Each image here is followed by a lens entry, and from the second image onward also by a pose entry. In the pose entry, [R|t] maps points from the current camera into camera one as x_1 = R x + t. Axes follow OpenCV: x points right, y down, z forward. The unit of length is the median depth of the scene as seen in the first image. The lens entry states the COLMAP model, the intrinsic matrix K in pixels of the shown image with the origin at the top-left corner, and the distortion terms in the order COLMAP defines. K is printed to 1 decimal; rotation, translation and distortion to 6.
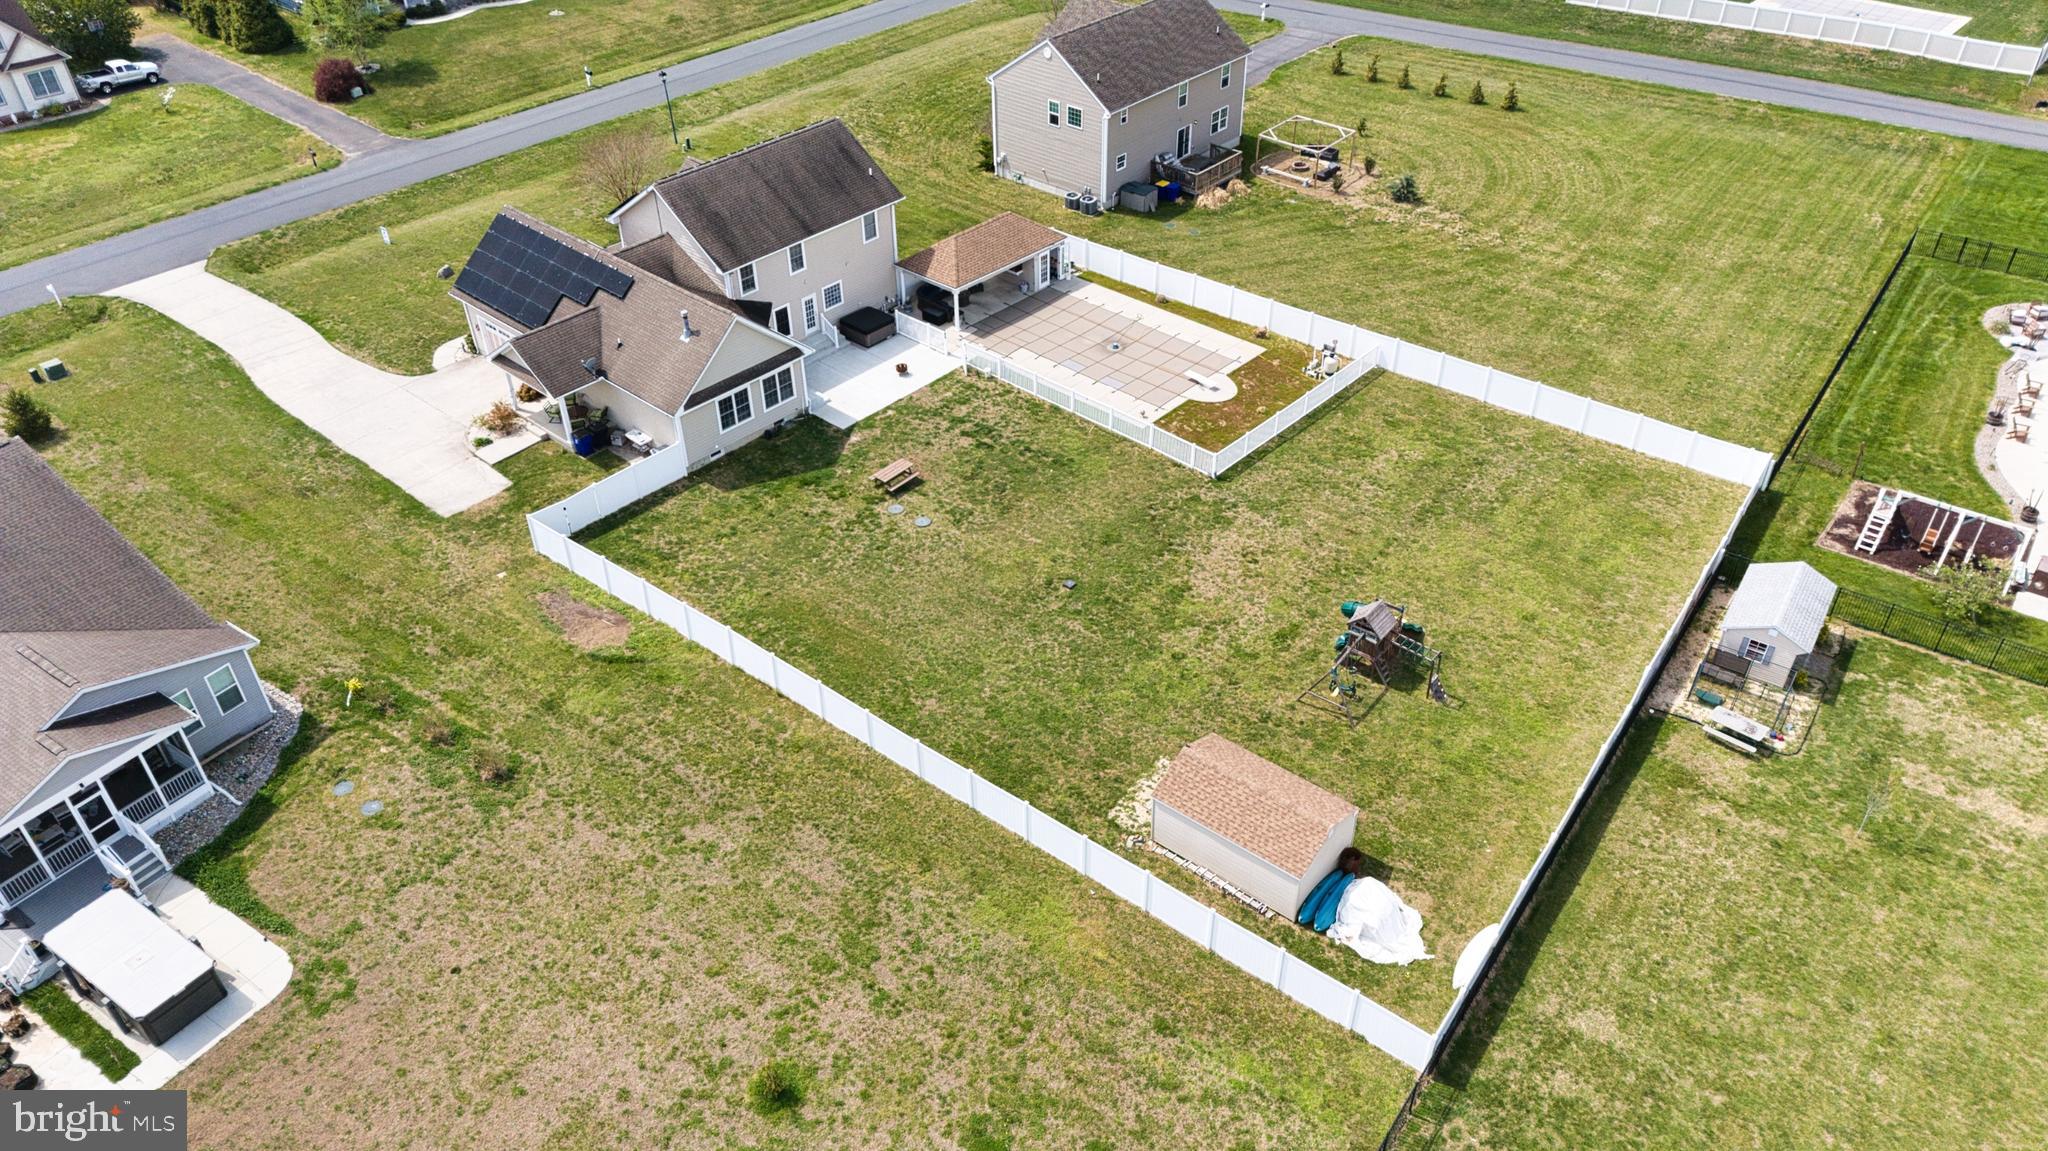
lens RADIAL K [[1432.6, 0, 1037.3], [0, 1432.6, 601.3], [0, 0, 1]] dist [0.075667, -0.075307]
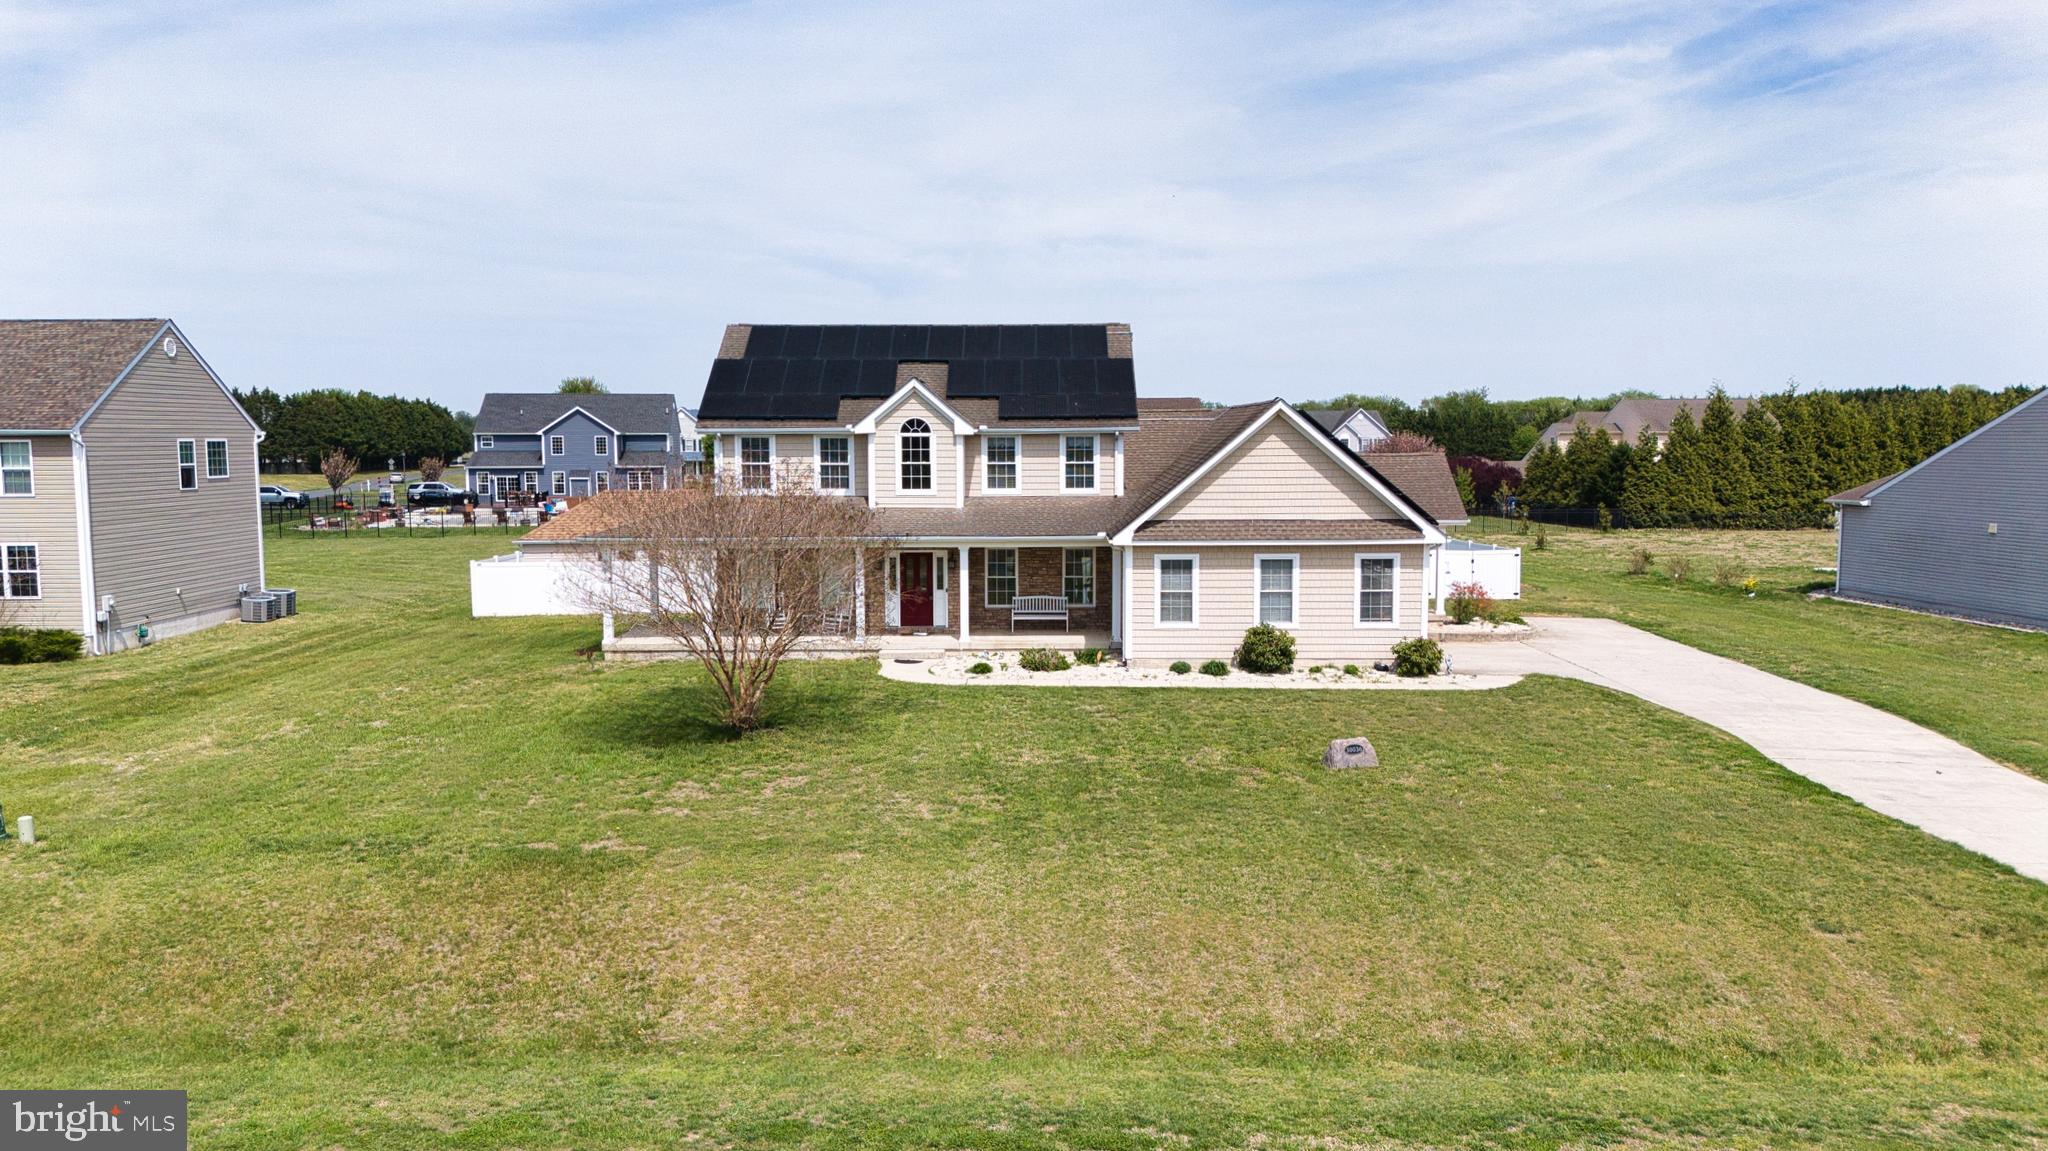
lens RADIAL K [[1476.6, 0, 1024.0], [0, 1476.6, 575.5], [0, 0, 1]] dist [0.089986, -0.110664]
pose [[-0.660317, -0.058553, 0.748701, -0.727619], [0.472378, 0.742647, 0.474693, -0.537333], [-0.583816, 0.667118, -0.462723, 1.406538]]
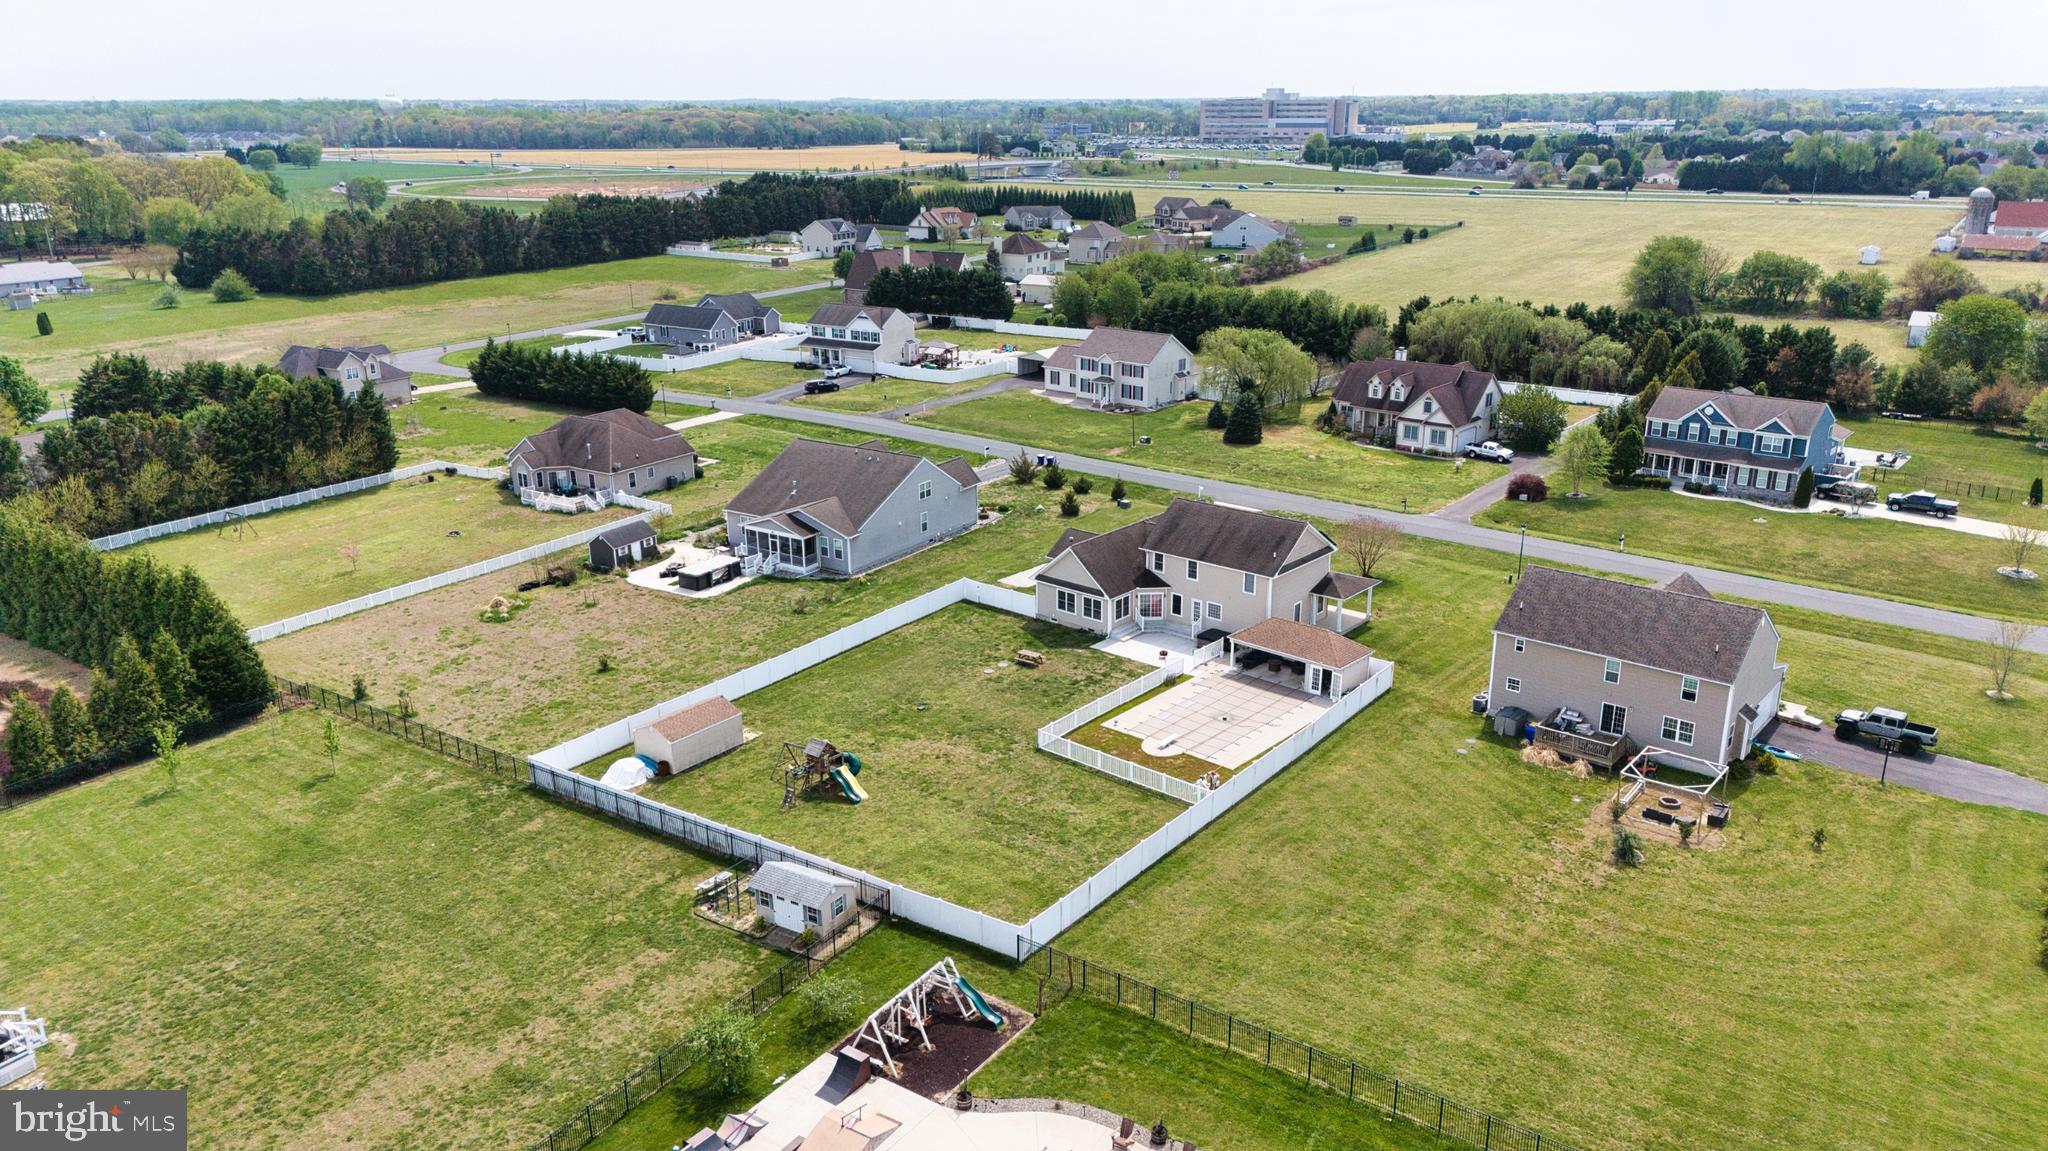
lens RADIAL K [[1444.8, 0, 1037.3], [0, 1444.8, 578.3], [0, 0, 1]] dist [0.094199, -0.107540]
pose [[0.025340, 0.320396, -0.946945, 1.339911], [-0.614070, 0.752461, 0.238161, -0.520320], [0.788845, 0.575456, 0.215813, 0.576106]]
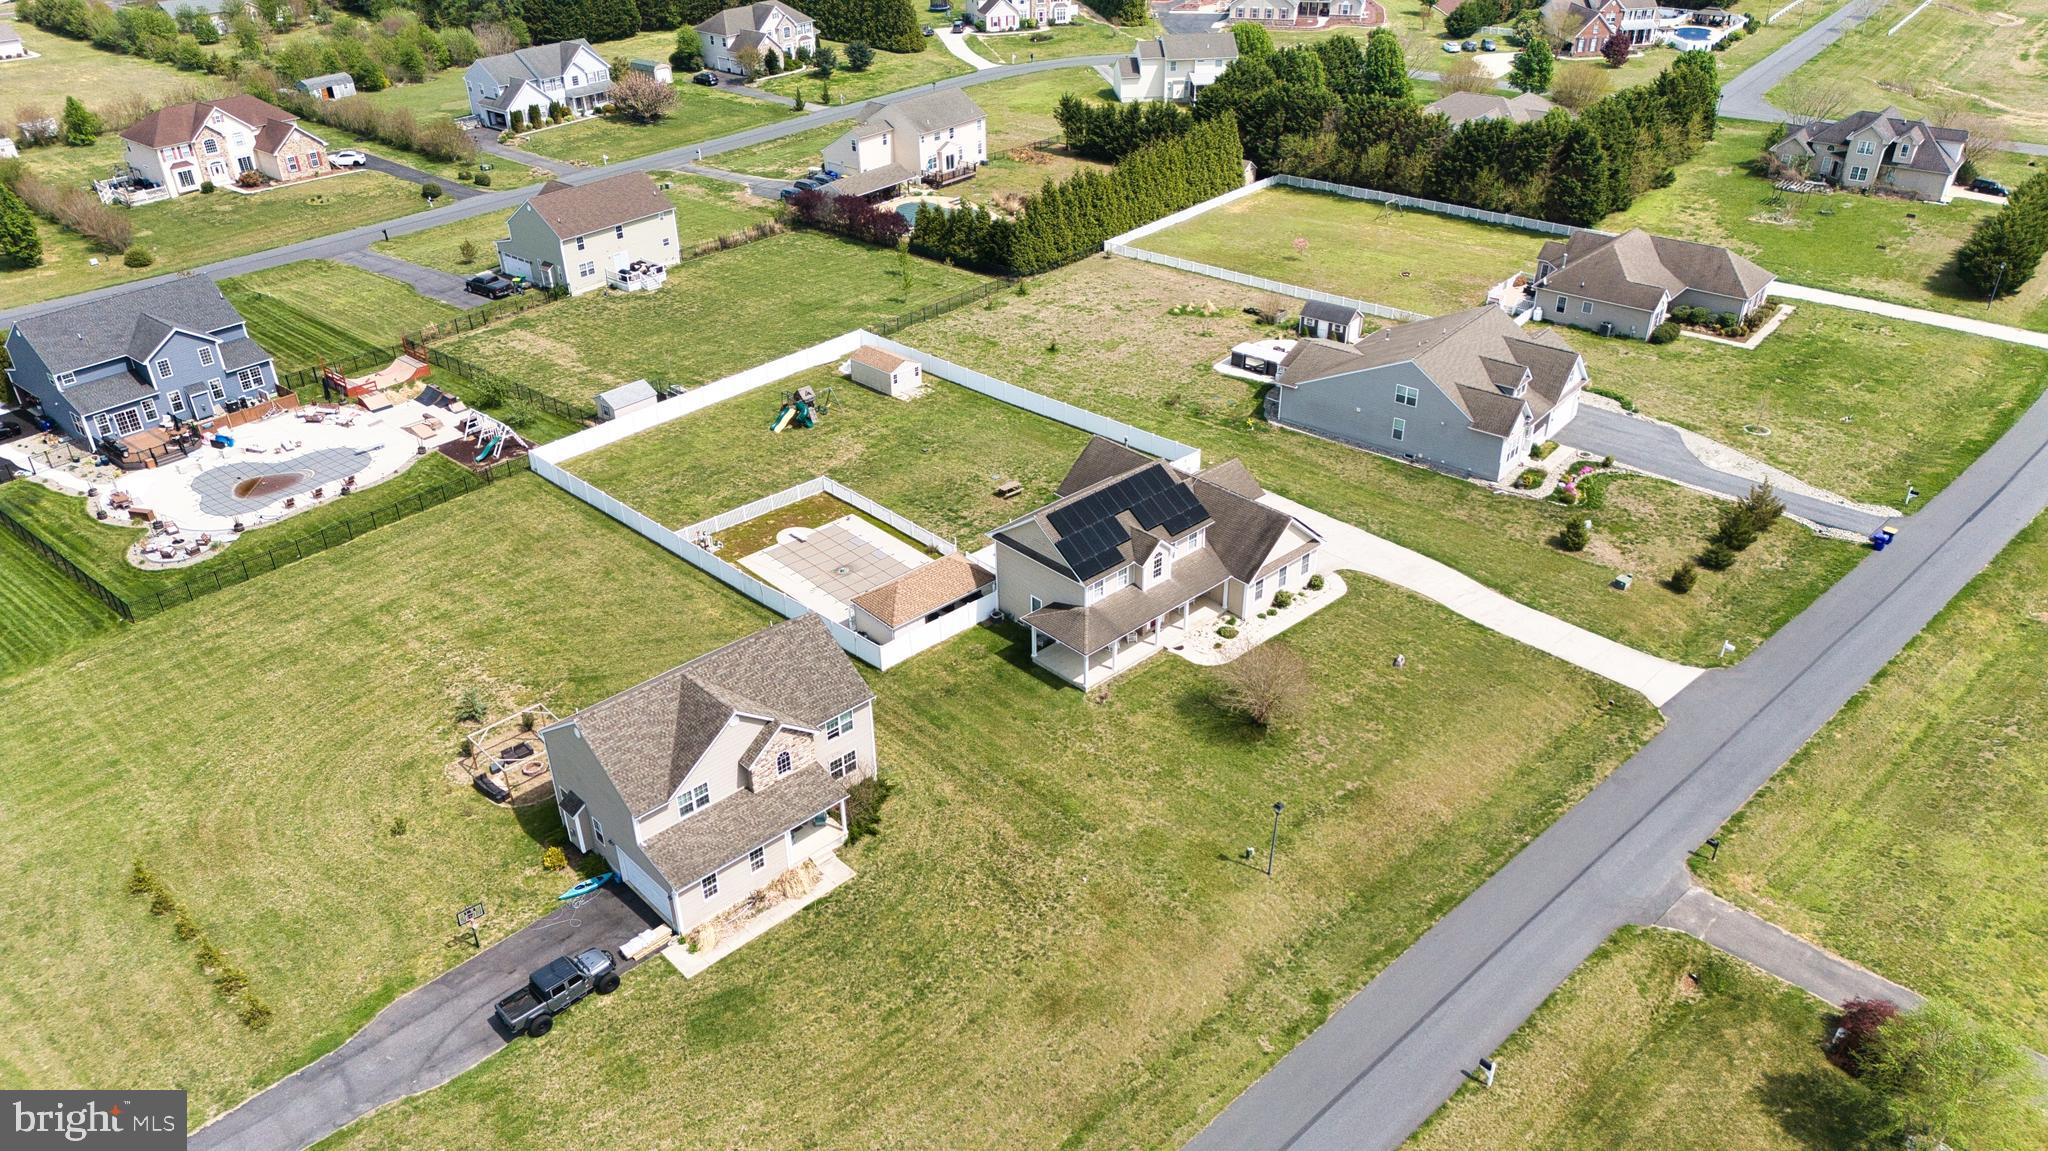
lens RADIAL K [[1444.8, 0, 1037.3], [0, 1444.8, 578.3], [0, 0, 1]] dist [0.094199, -0.107540]
pose [[-0.995963, -0.028499, 0.085122, -0.269766], [0.069177, 0.360630, 0.930140, -1.576237], [-0.057206, 0.932273, -0.357203, 1.632928]]
